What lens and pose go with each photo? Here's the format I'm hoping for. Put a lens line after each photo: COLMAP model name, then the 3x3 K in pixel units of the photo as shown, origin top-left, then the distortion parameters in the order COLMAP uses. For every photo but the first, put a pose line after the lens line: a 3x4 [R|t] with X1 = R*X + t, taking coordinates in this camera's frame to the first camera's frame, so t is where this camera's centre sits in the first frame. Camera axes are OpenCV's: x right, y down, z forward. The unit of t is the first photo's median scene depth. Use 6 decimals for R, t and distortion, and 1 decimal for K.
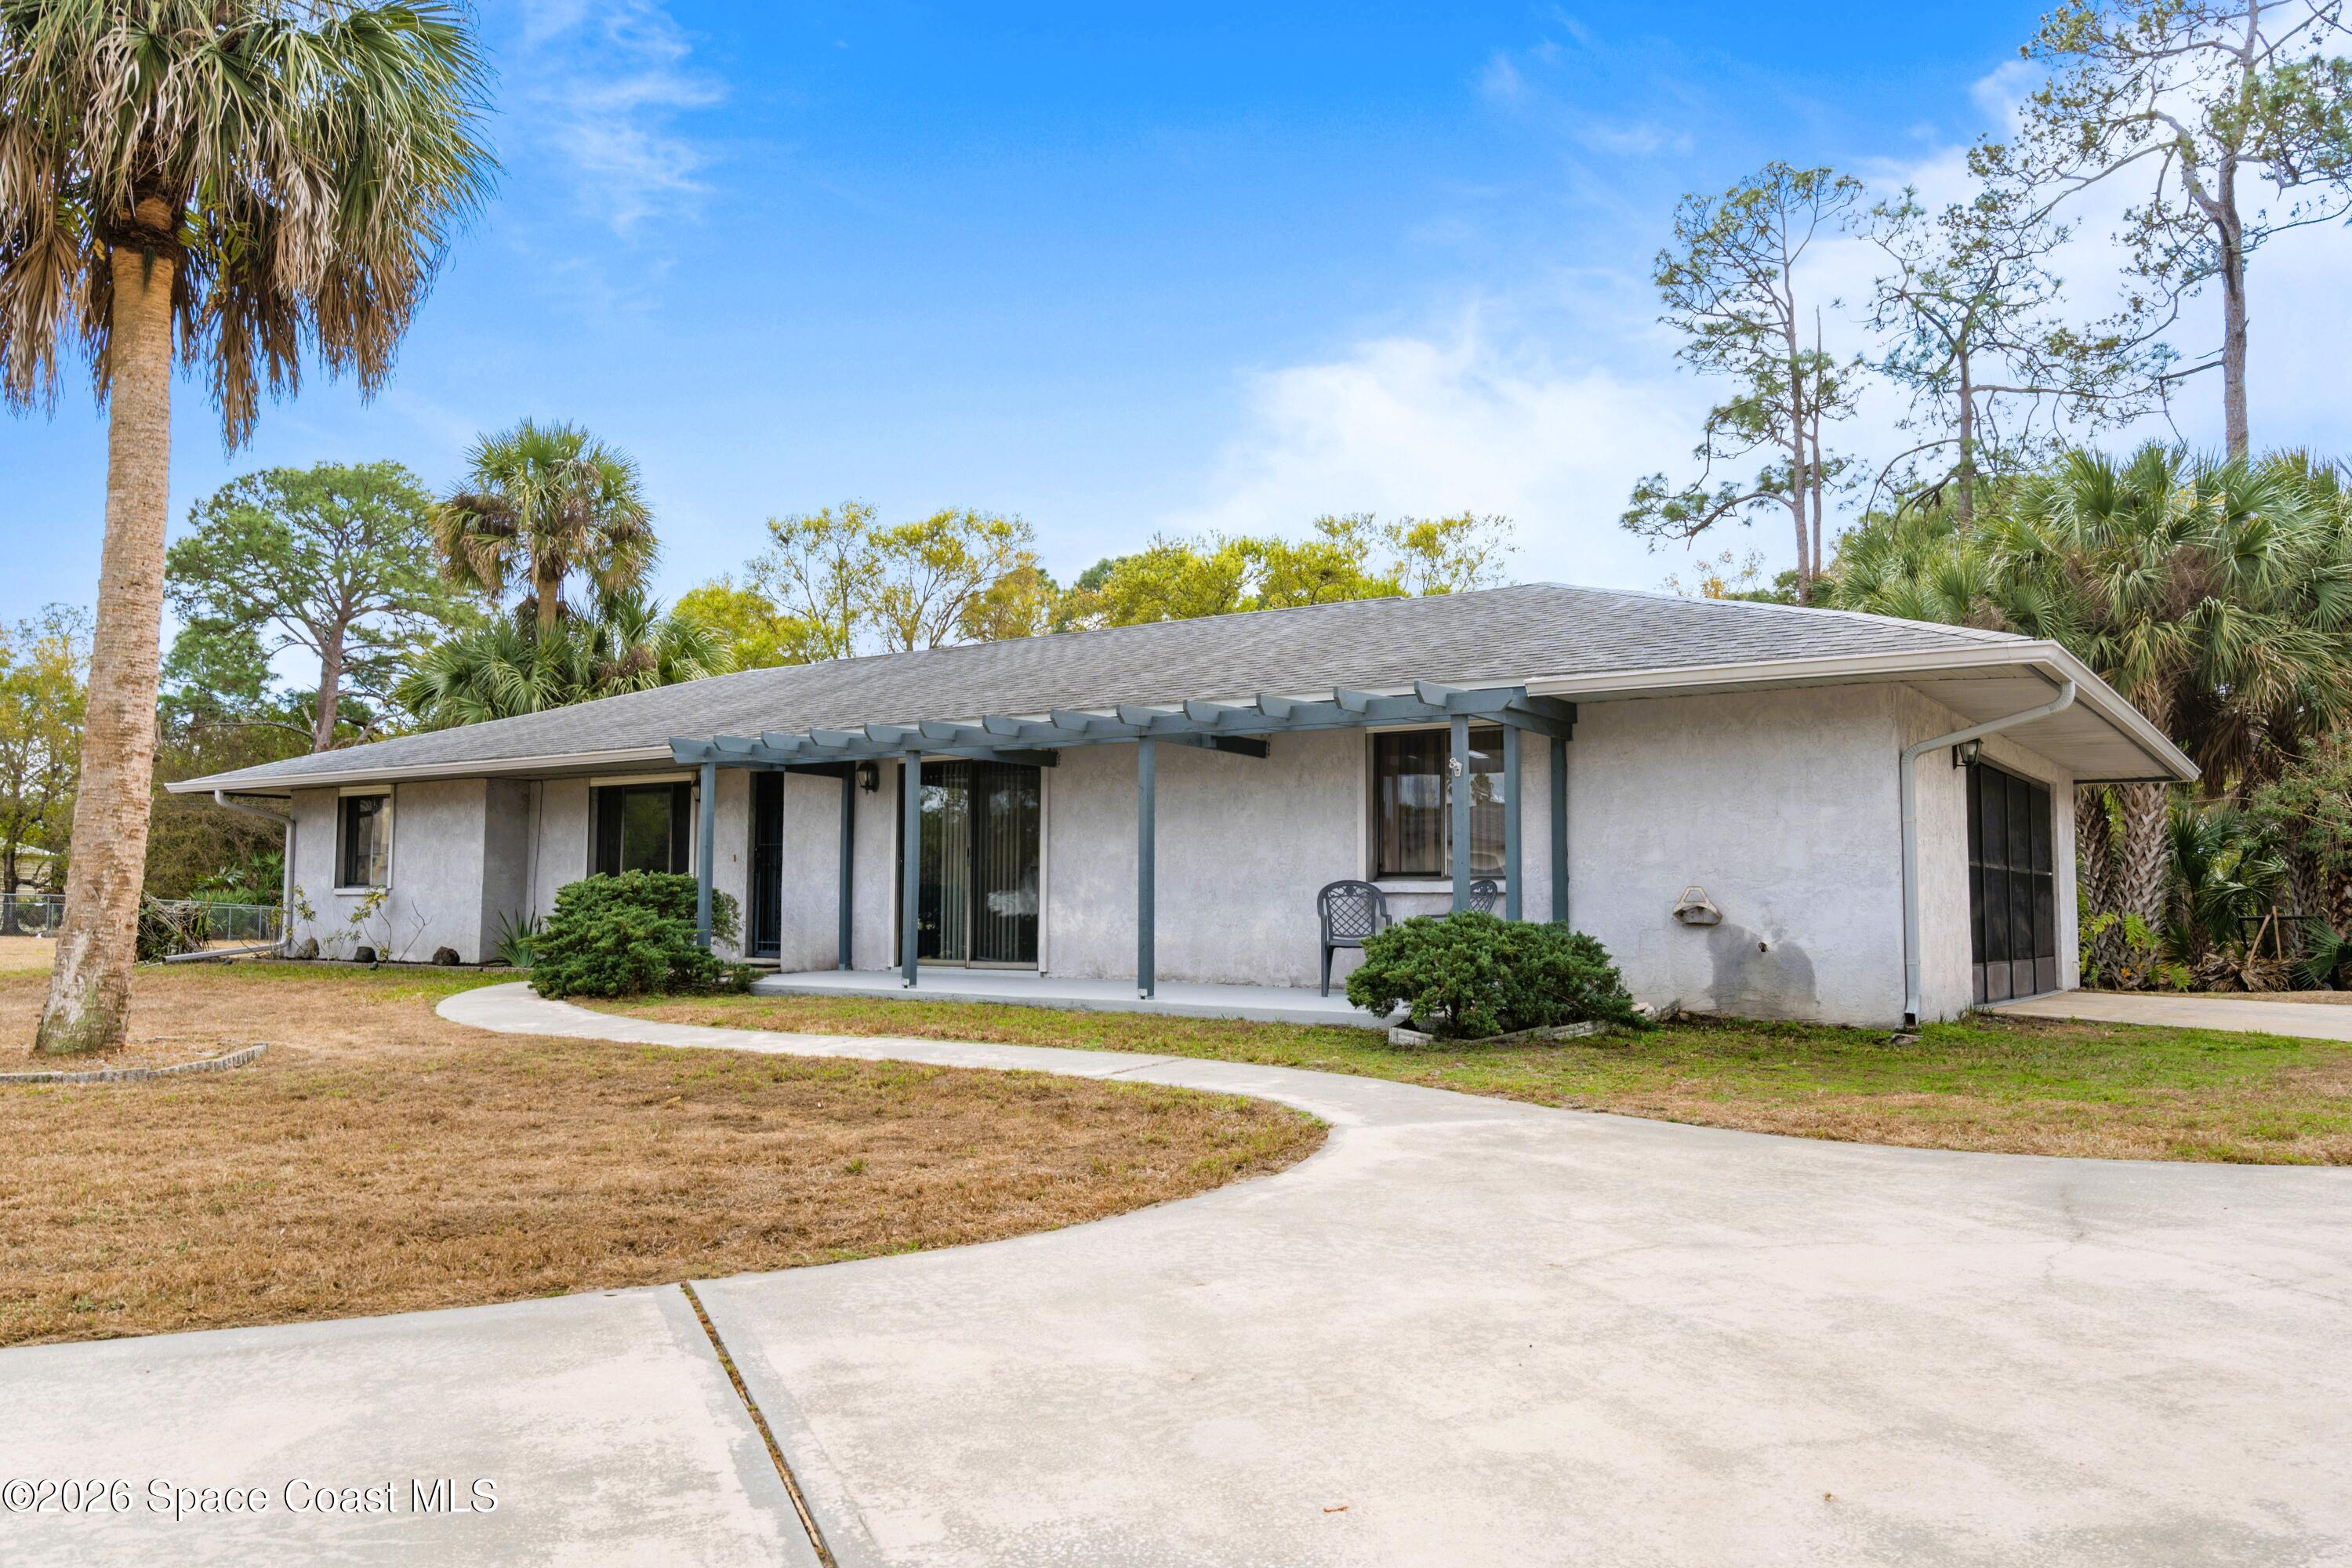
lens RADIAL K [[1702.0, 0, 1177.7], [0, 1702.0, 800.4], [0, 0, 1]] dist [0.020094, -0.010438]
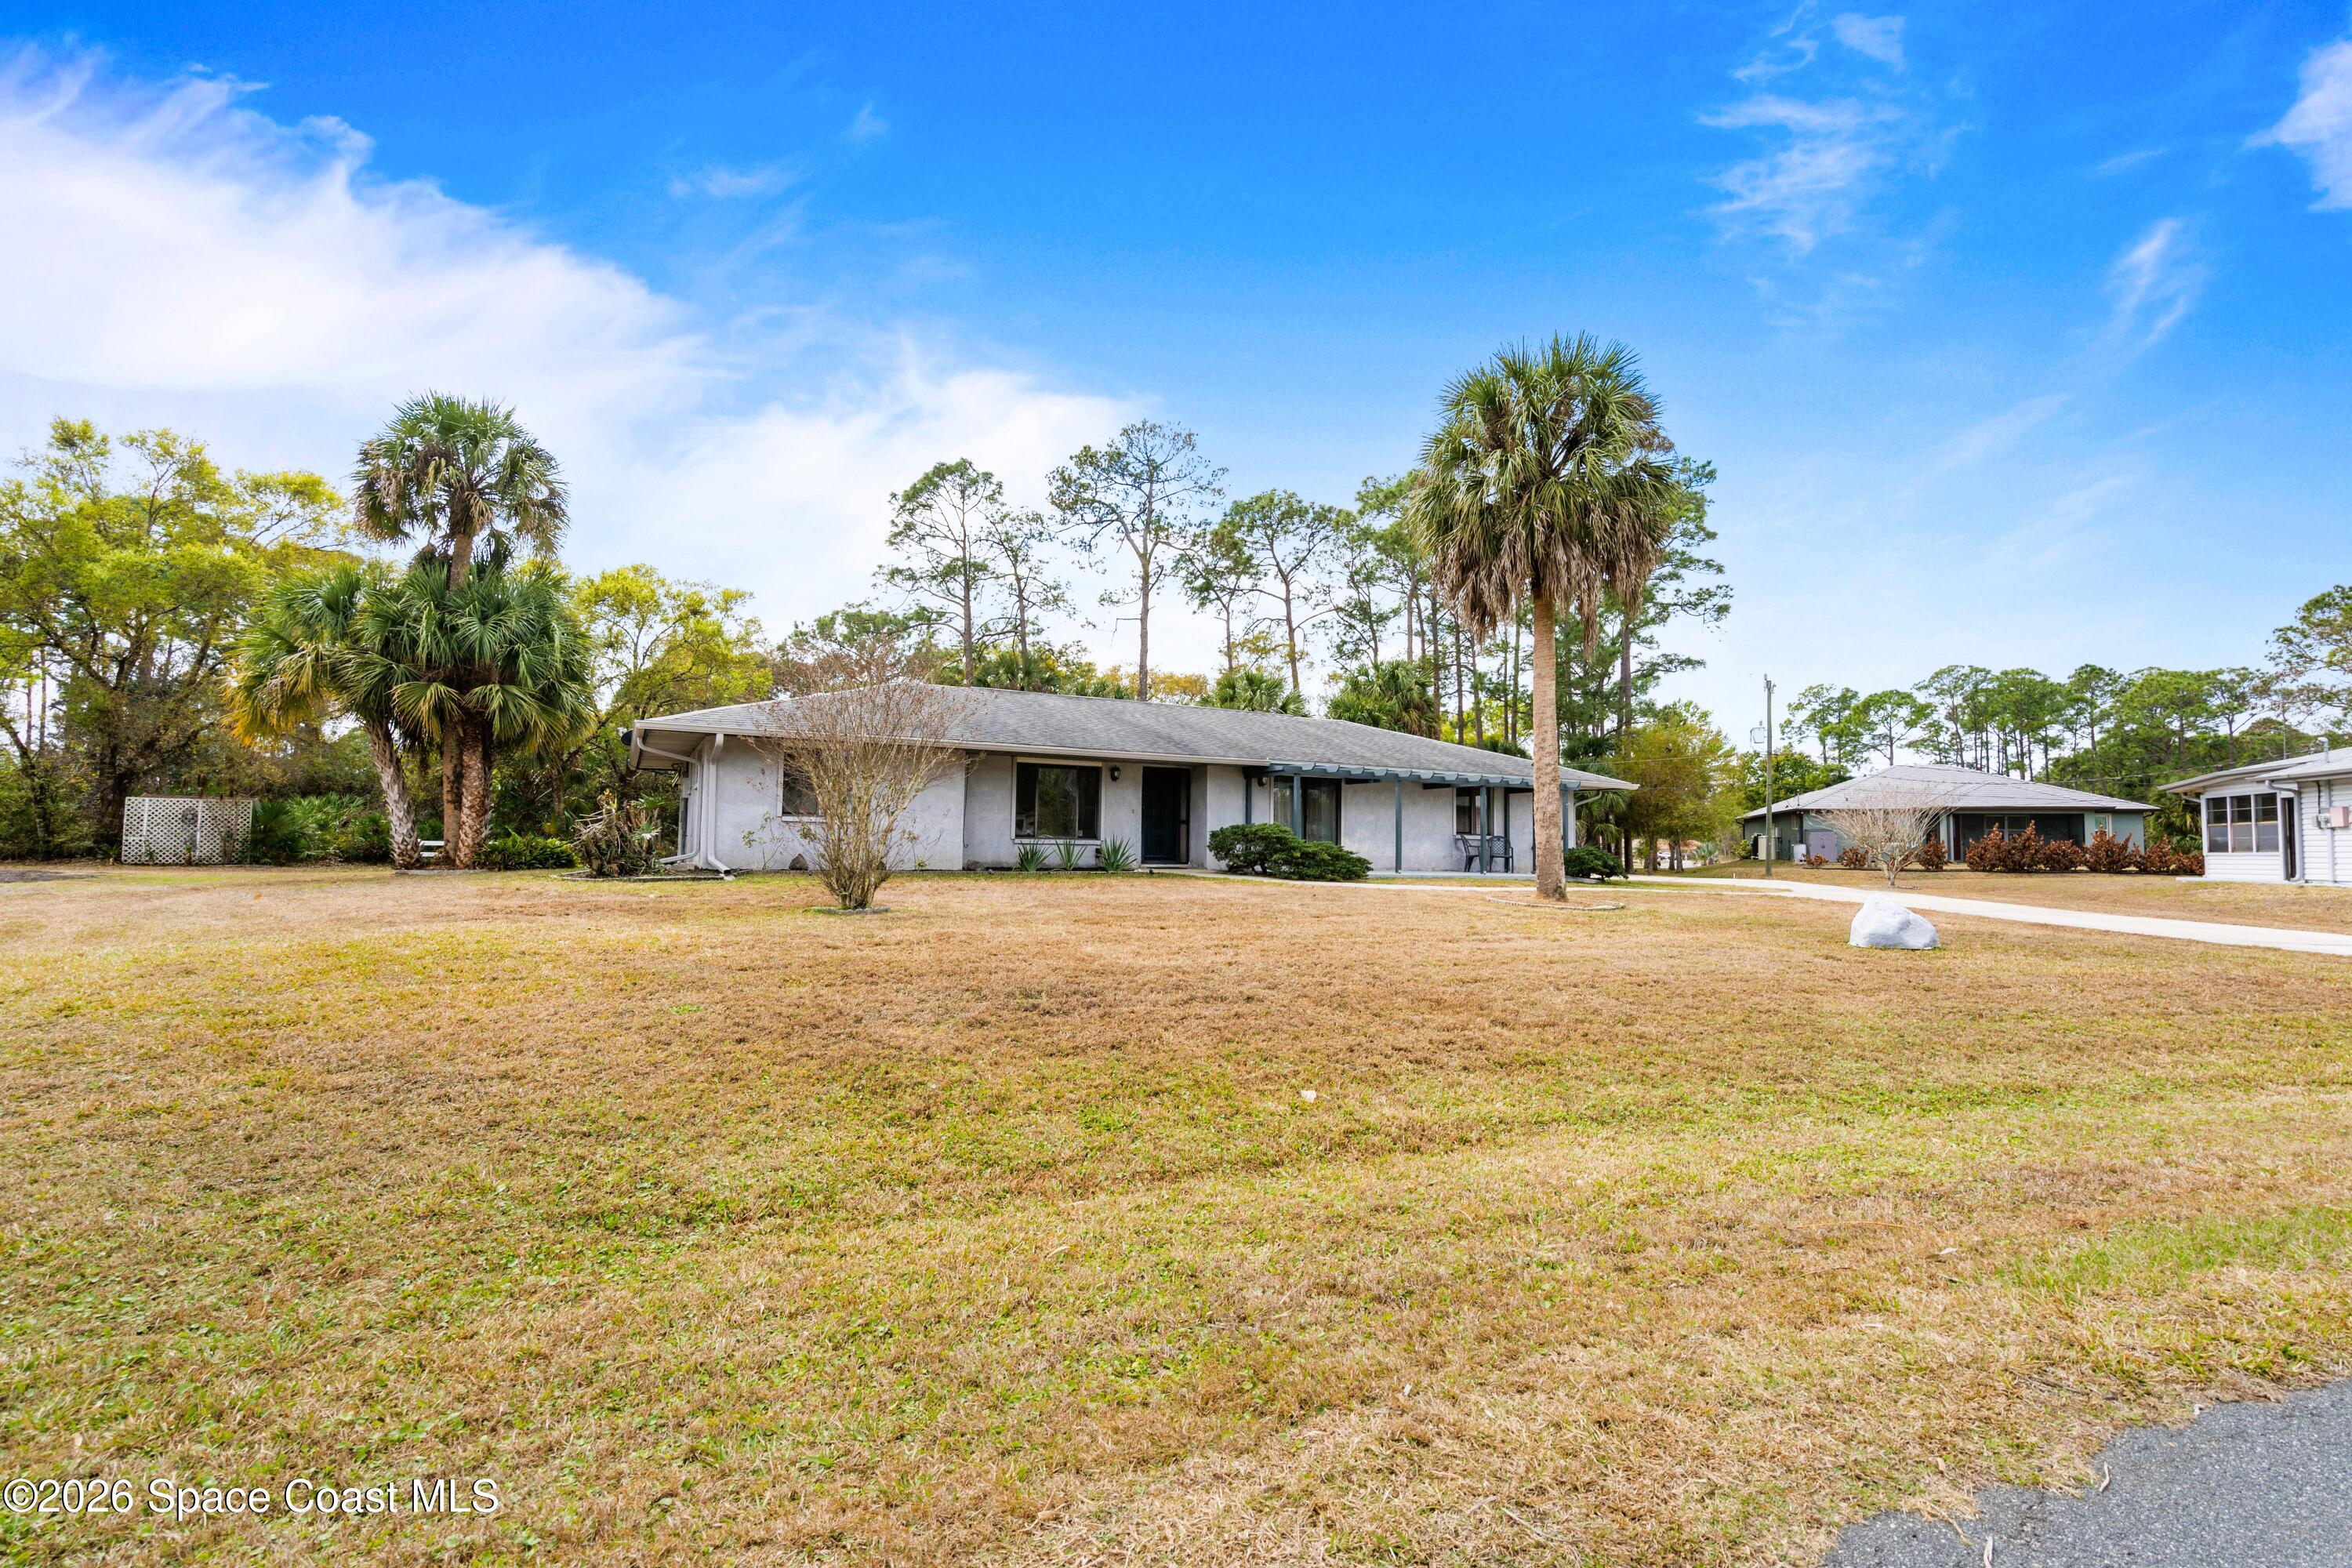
lens RADIAL K [[1066.5, 0, 1177.5], [0, 1066.5, 792.6], [0, 0, 1]] dist [-0.003445, 0.001988]
pose [[0.452307, 0.049108, 0.890510, -0.904572], [-0.070223, 0.997344, -0.019332, 0.022781], [-0.889094, -0.053790, 0.454554, 0.304602]]
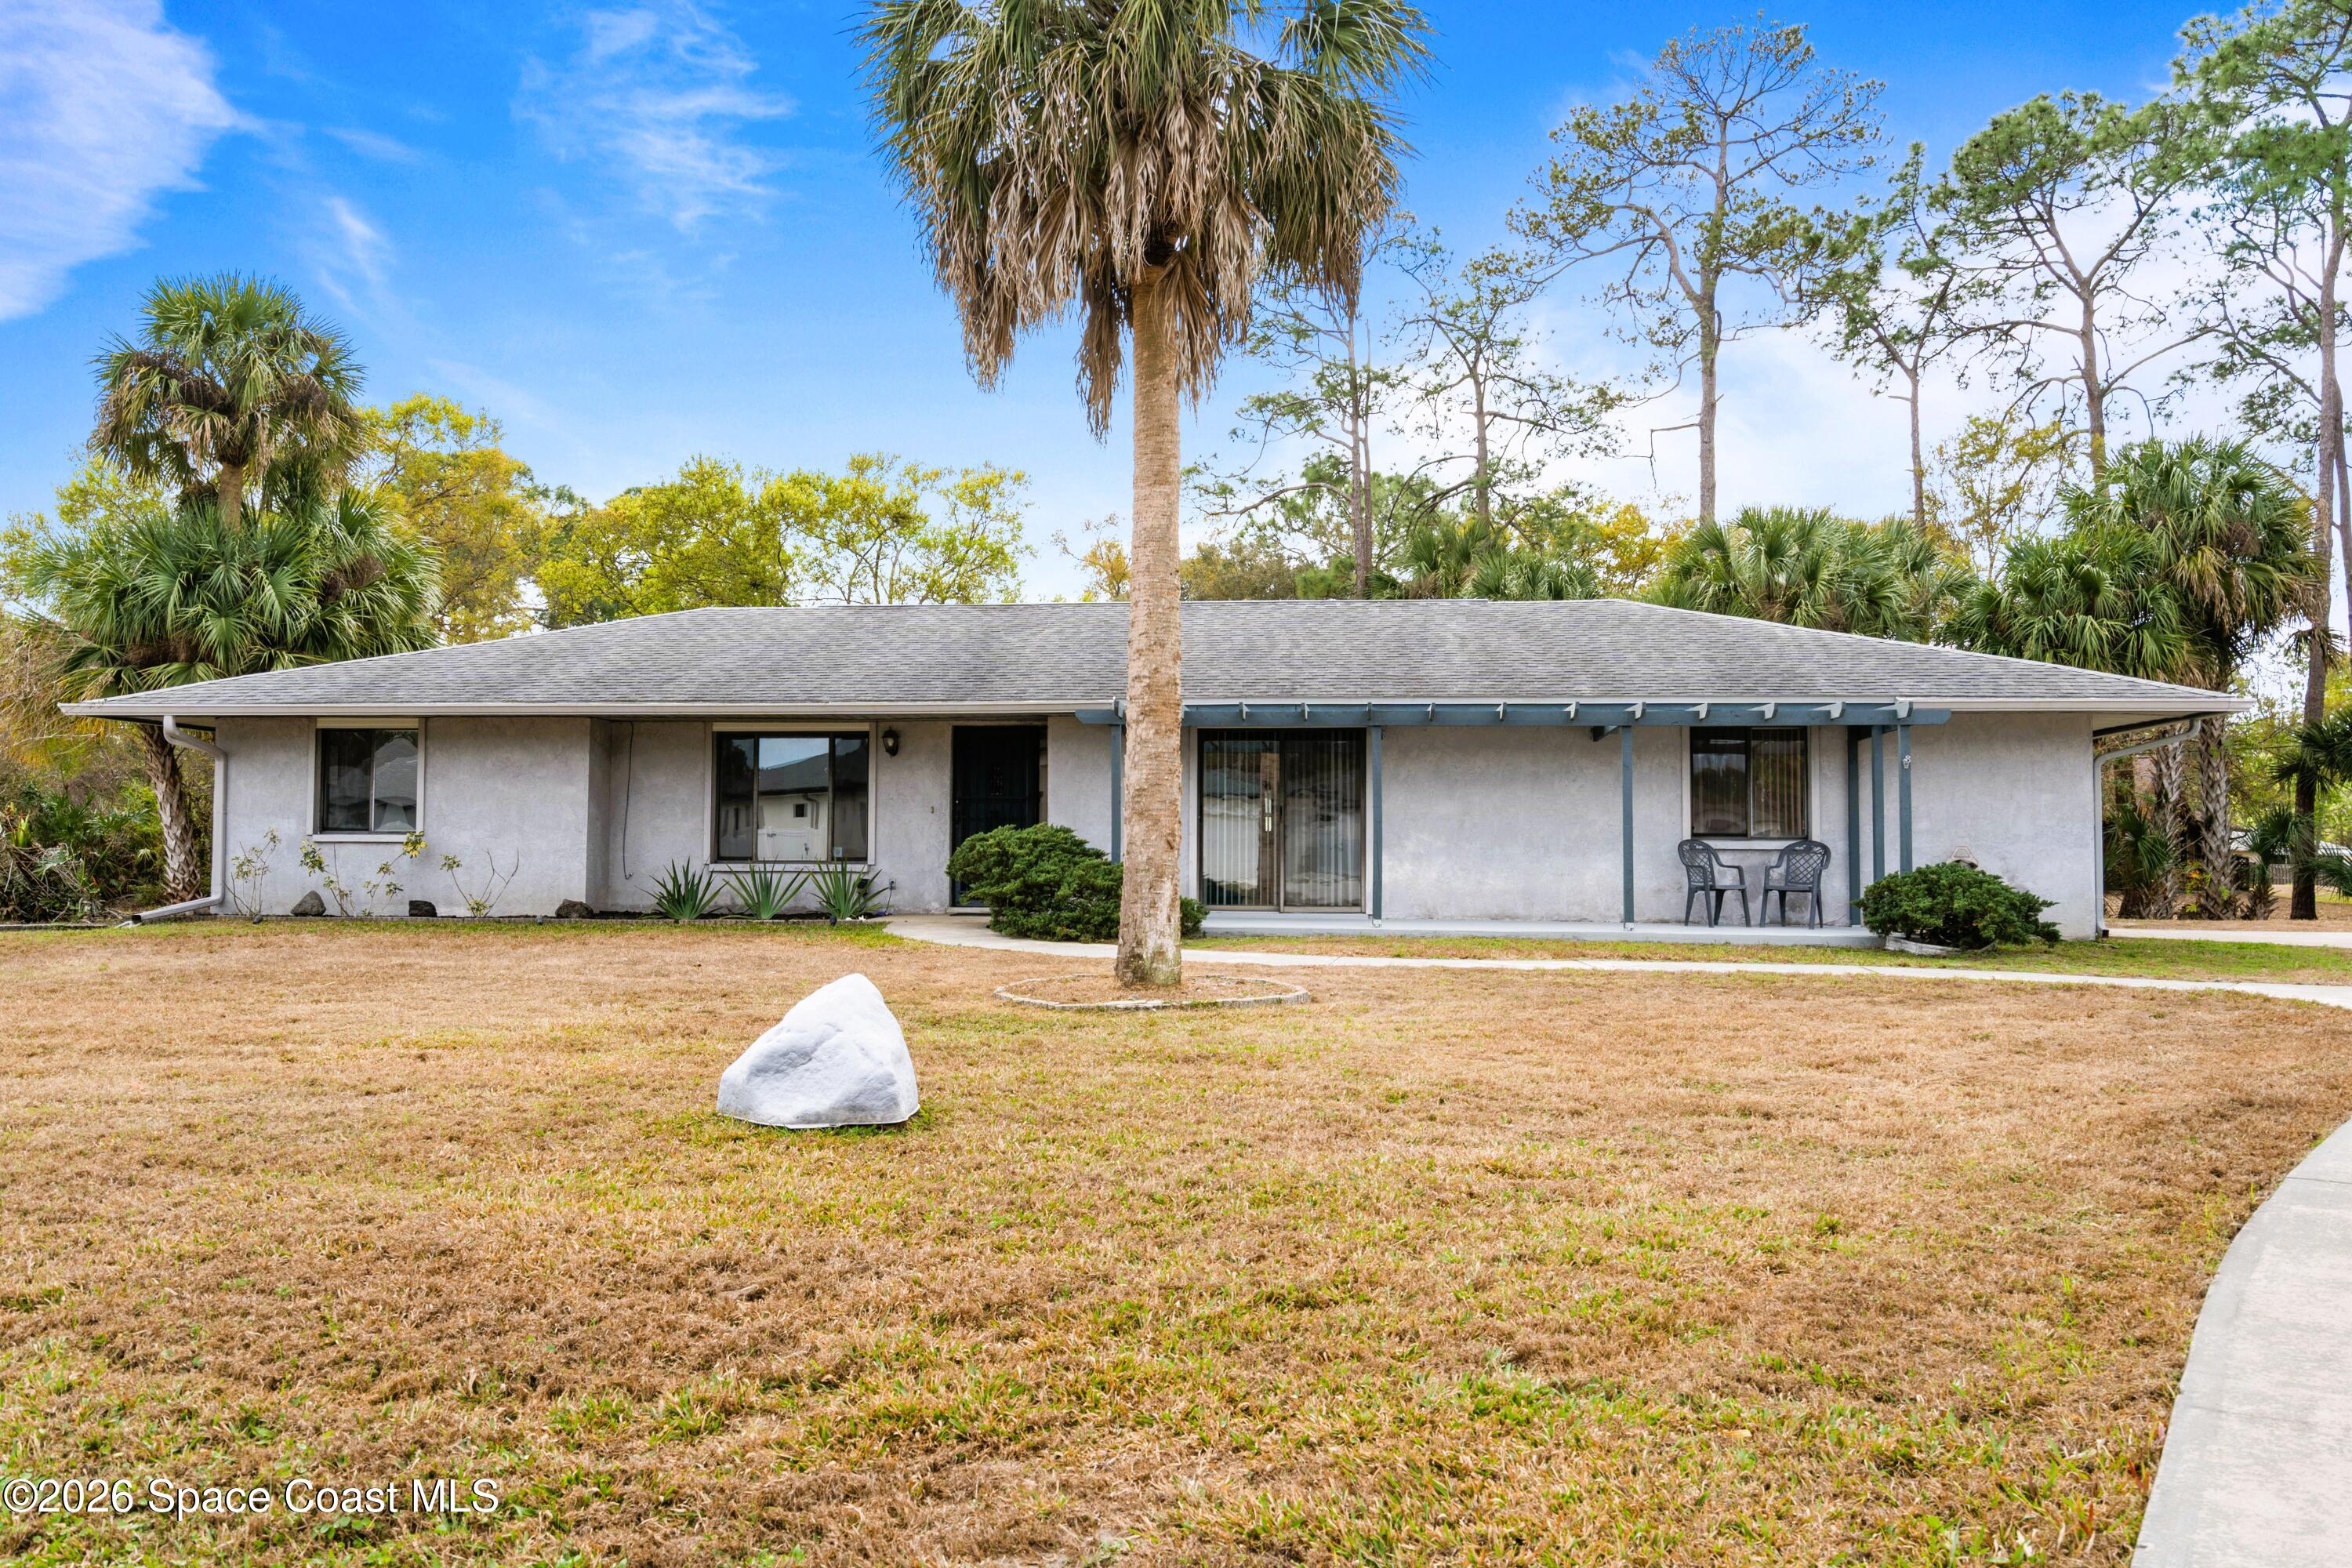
lens RADIAL K [[1907.5, 0, 1167.0], [0, 1907.5, 782.1], [0, 0, 1]] dist [0.011502, 0.003507]
pose [[0.877383, 0.022715, 0.479253, -0.482970], [-0.031468, 0.999452, 0.010239, 0.000598], [-0.478758, -0.024064, 0.877617, -0.043187]]
